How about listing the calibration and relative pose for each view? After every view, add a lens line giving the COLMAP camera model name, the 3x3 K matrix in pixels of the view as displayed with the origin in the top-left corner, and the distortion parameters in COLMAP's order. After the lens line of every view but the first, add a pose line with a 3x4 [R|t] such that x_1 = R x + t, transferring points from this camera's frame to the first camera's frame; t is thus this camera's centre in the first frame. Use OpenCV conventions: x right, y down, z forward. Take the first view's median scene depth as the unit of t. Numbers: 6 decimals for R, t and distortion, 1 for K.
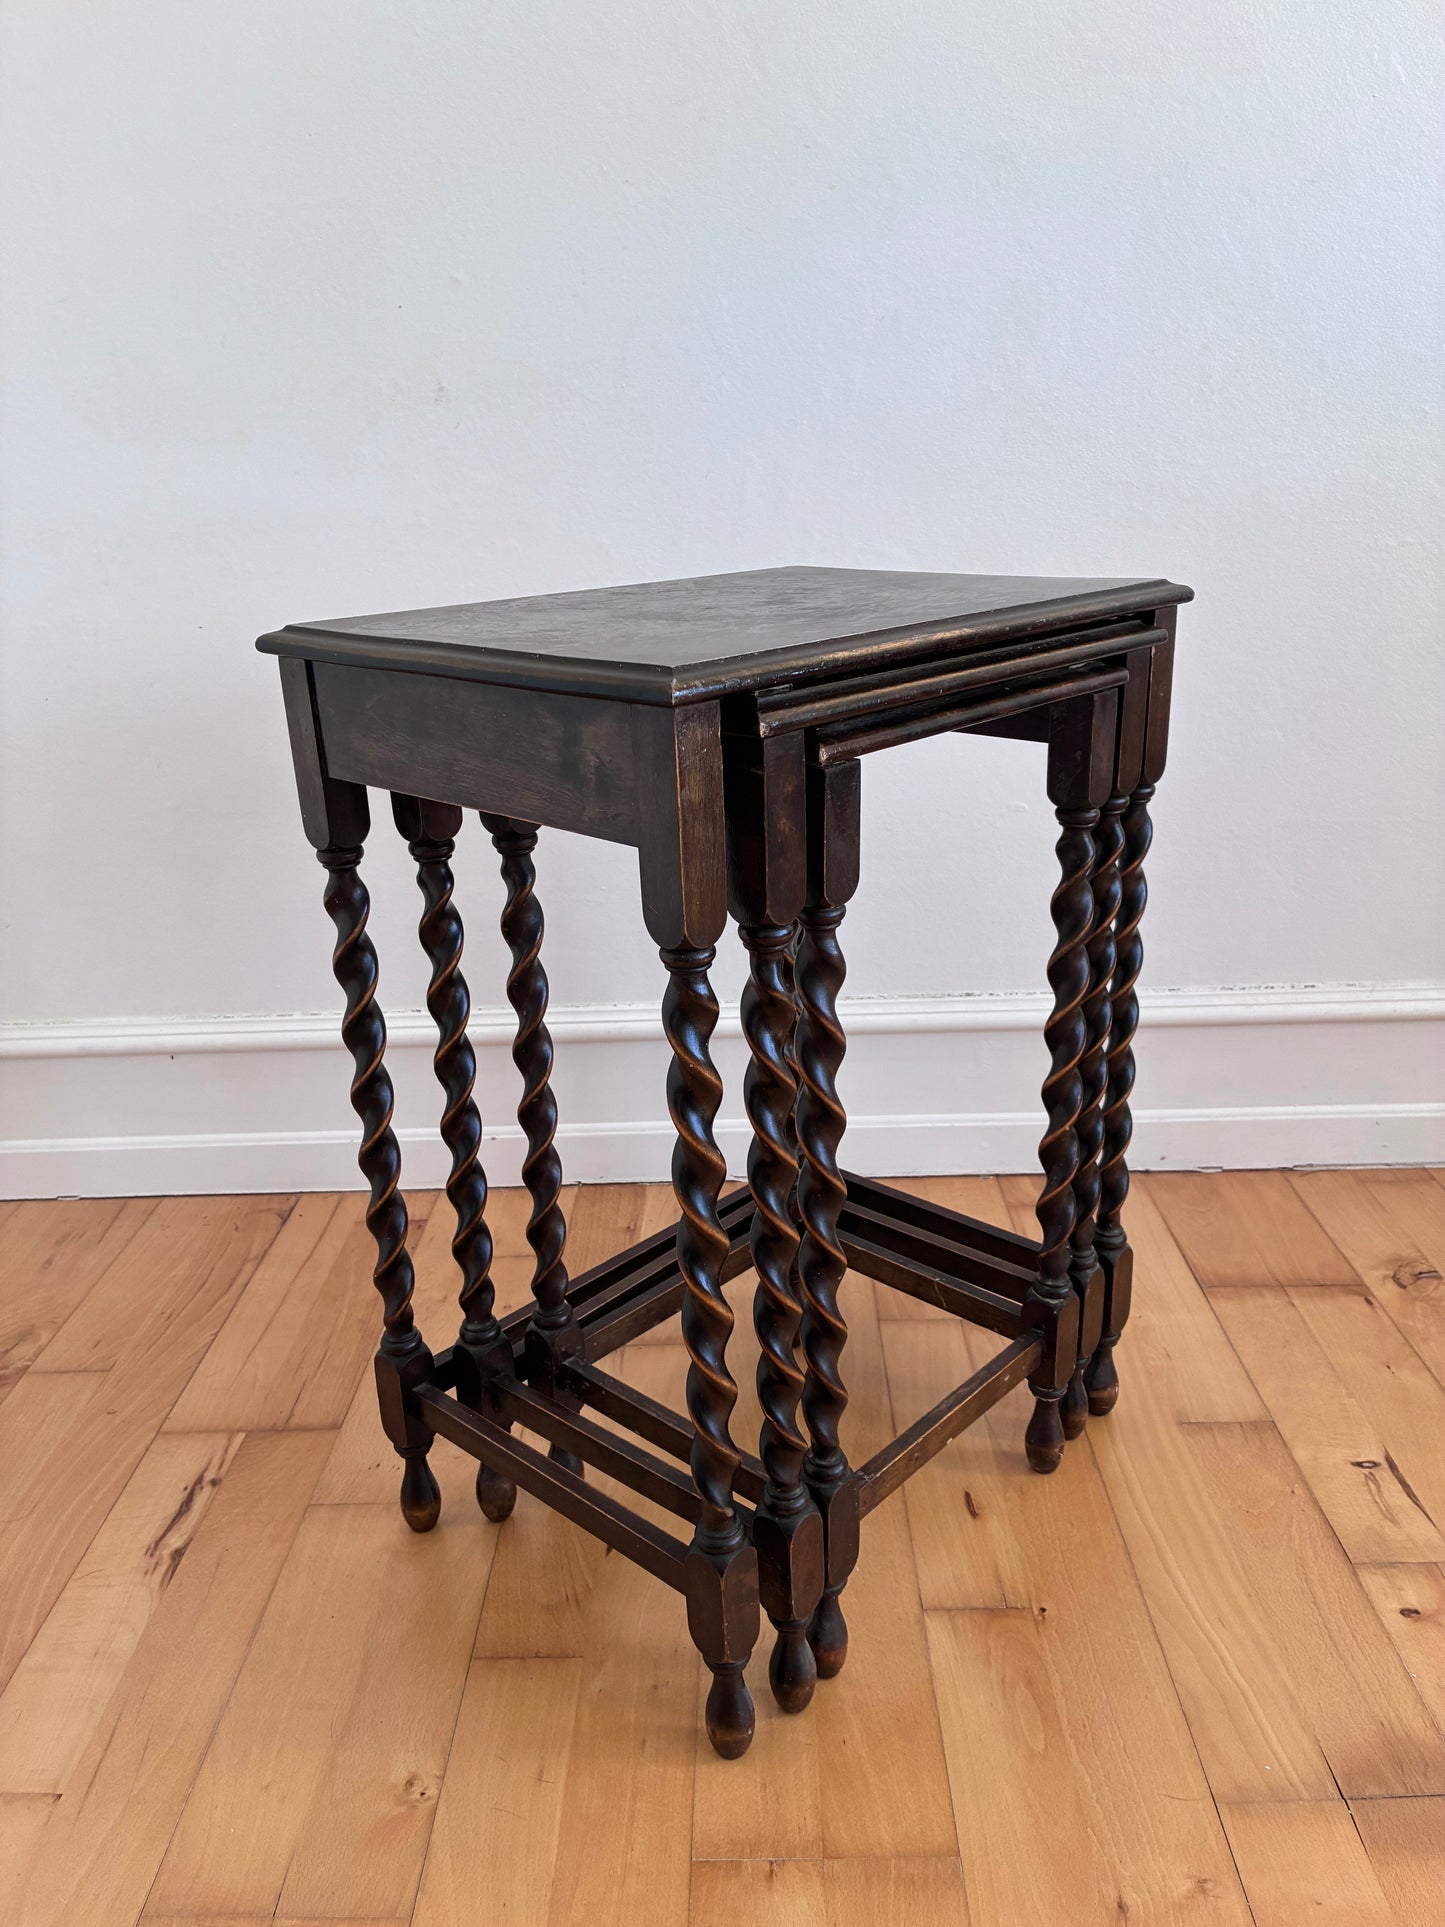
lens RADIAL K [[1483.9, 0, 722.5], [0, 1483.9, 963.5], [0, 0, 1]] dist [0.060190, -0.075400]
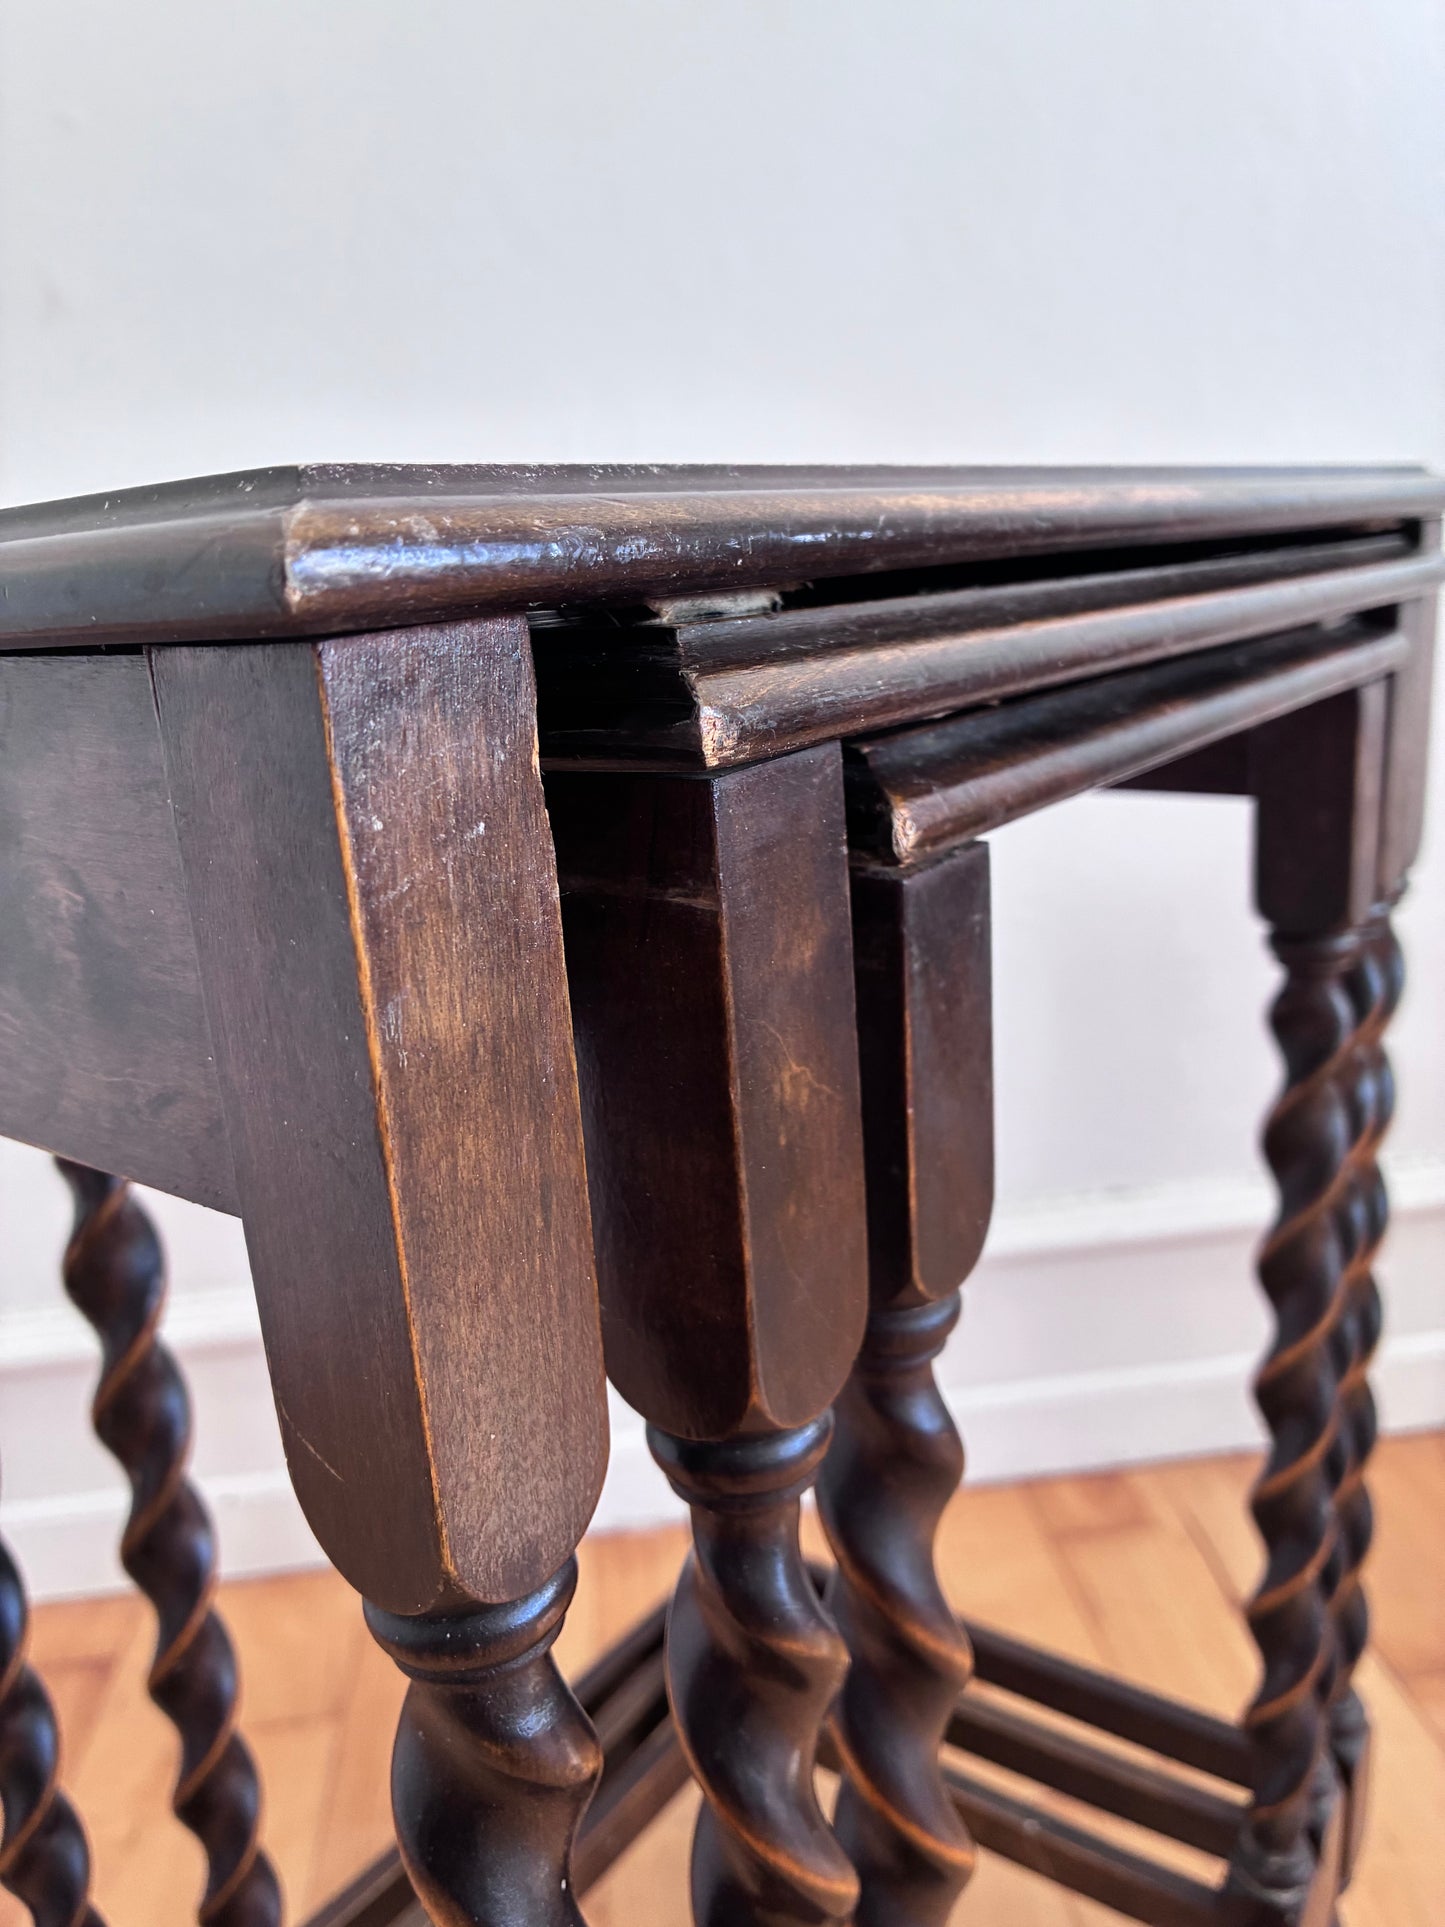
lens RADIAL K [[1481.1, 0, 731.3], [0, 1481.1, 963.8], [0, 0, 1]] dist [0.054969, -0.067654]
pose [[0.992031, -0.065870, 0.107403, 0.000667], [0.073658, 0.994808, -0.070227, -0.046175], [-0.102220, 0.077578, 0.991732, 0.343750]]
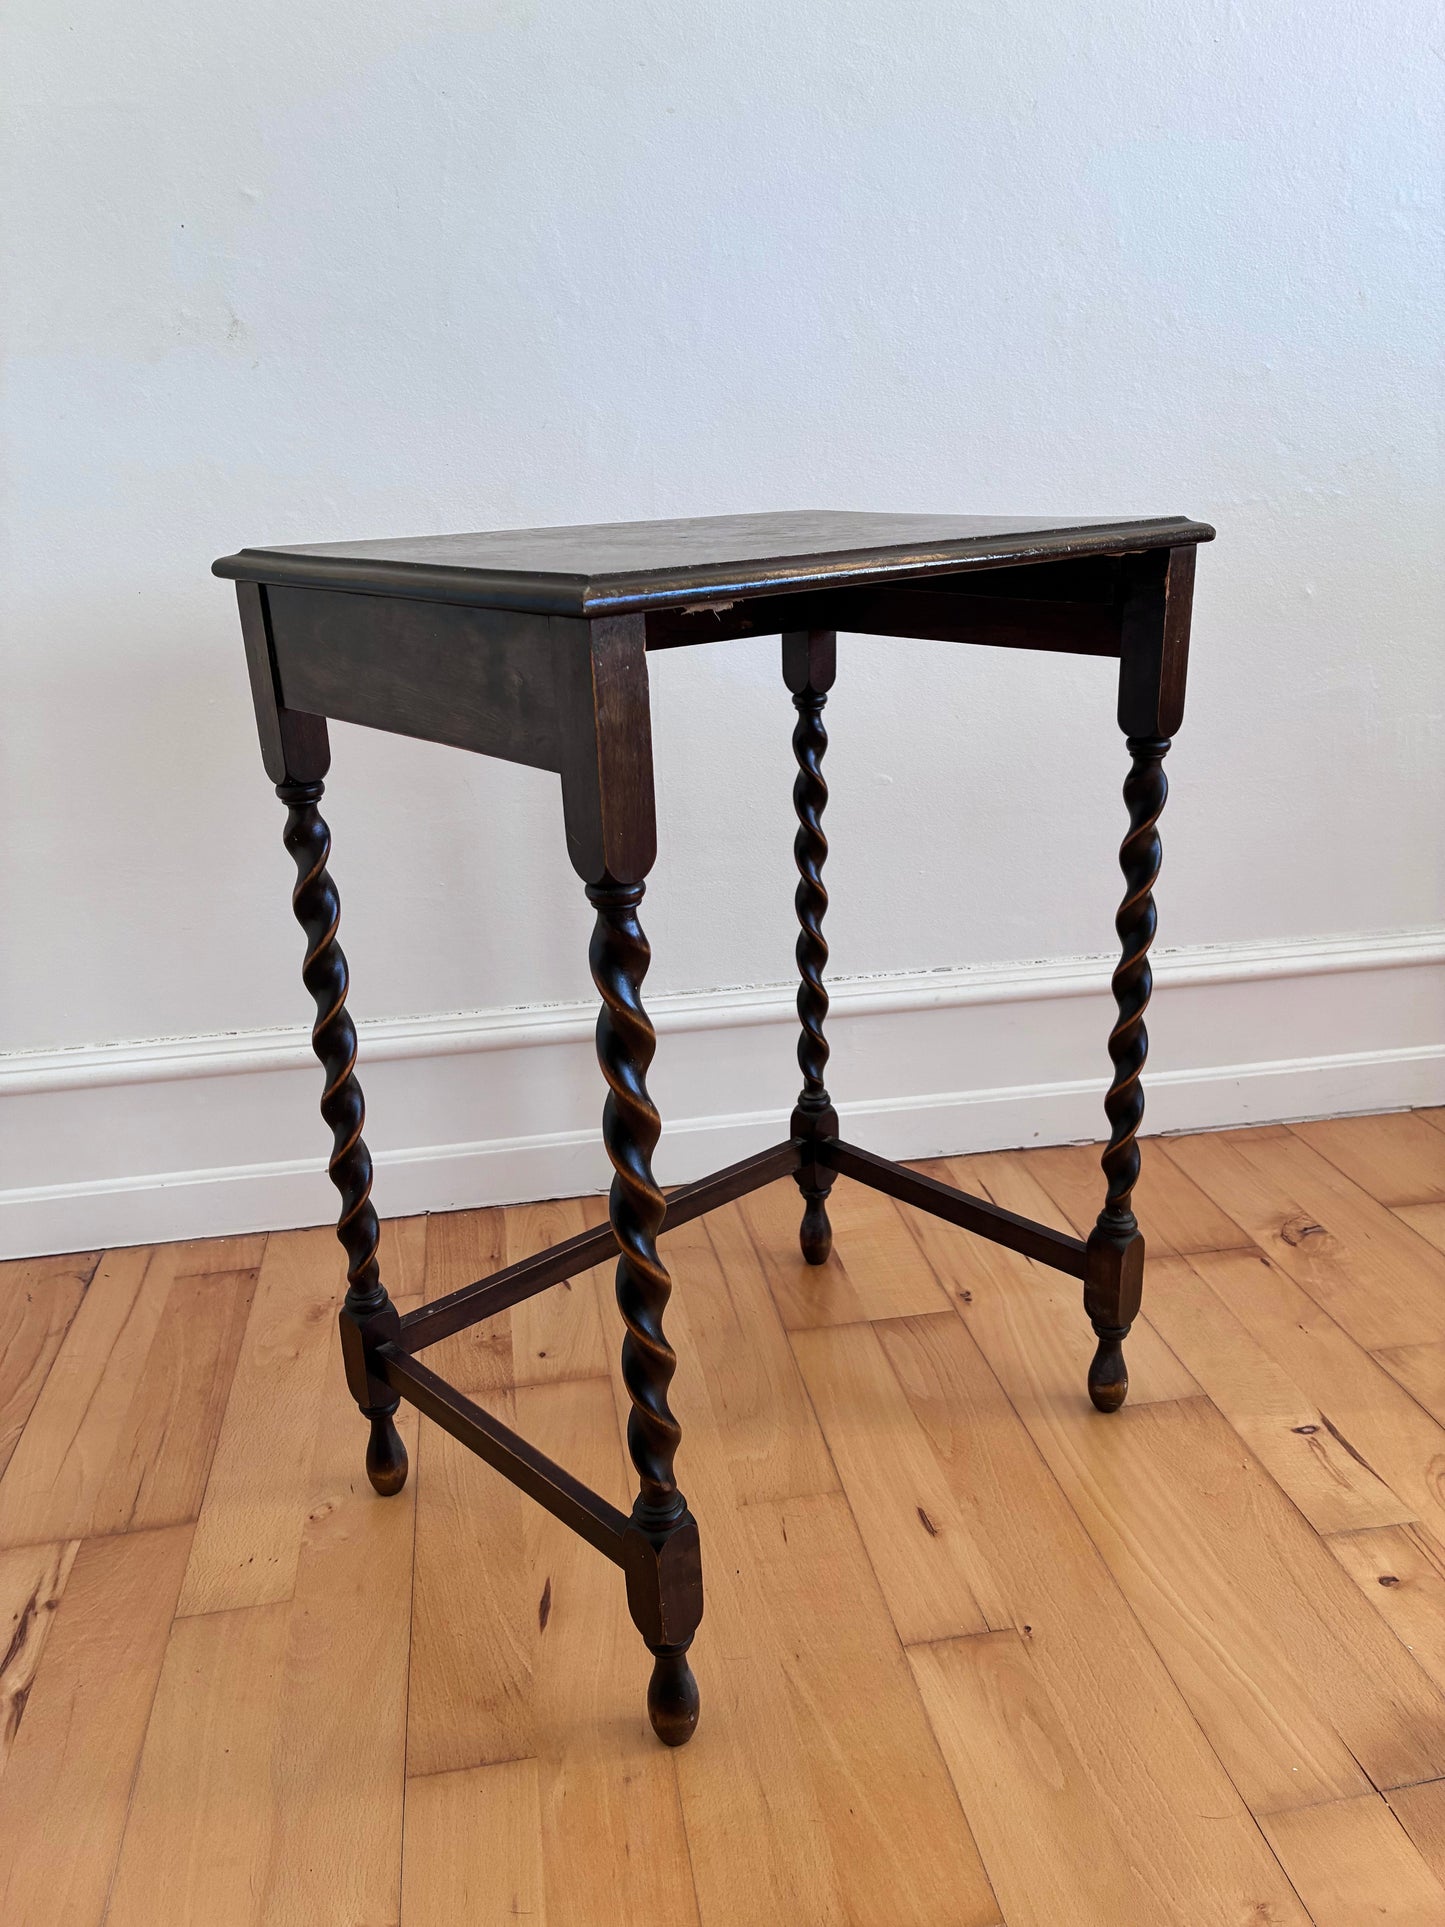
lens RADIAL K [[1481.1, 0, 731.3], [0, 1481.1, 963.8], [0, 0, 1]] dist [0.054969, -0.067654]
pose [[0.982181, -0.055810, 0.179461, -0.106177], [0.056344, 0.998409, 0.002125, 0.007875], [-0.179294, 0.008025, 0.983763, 0.115260]]
